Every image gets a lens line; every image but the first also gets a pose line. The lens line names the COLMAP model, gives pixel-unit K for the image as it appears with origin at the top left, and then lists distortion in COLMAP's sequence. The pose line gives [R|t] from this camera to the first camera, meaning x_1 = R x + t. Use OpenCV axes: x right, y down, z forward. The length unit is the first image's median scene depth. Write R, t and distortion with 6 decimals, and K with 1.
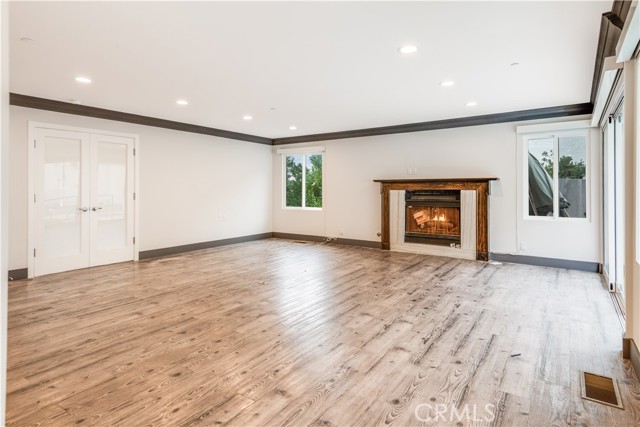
lens RADIAL K [[348.6, 0, 307.8], [0, 348.6, 185.7], [0, 0, 1]] dist [0.004665, -0.000408]
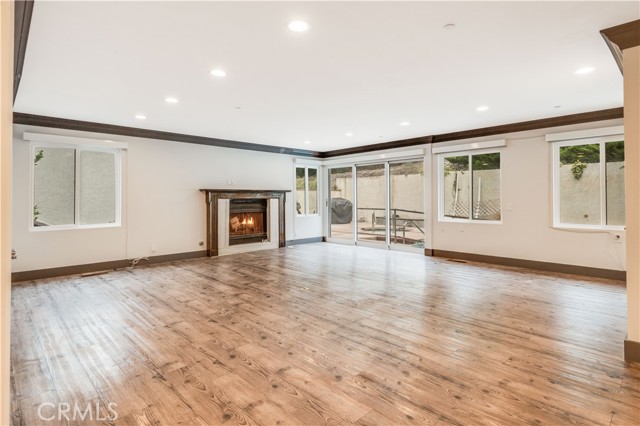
lens RADIAL K [[338.2, 0, 321.2], [0, 338.2, 191.8], [0, 0, 1]] dist [0.002849, 0.000028]
pose [[0.185903, 0.019555, 0.982374, -0.766244], [-0.007792, 0.999800, -0.018428, 0.007208], [-0.982537, -0.004229, 0.186018, 0.530018]]
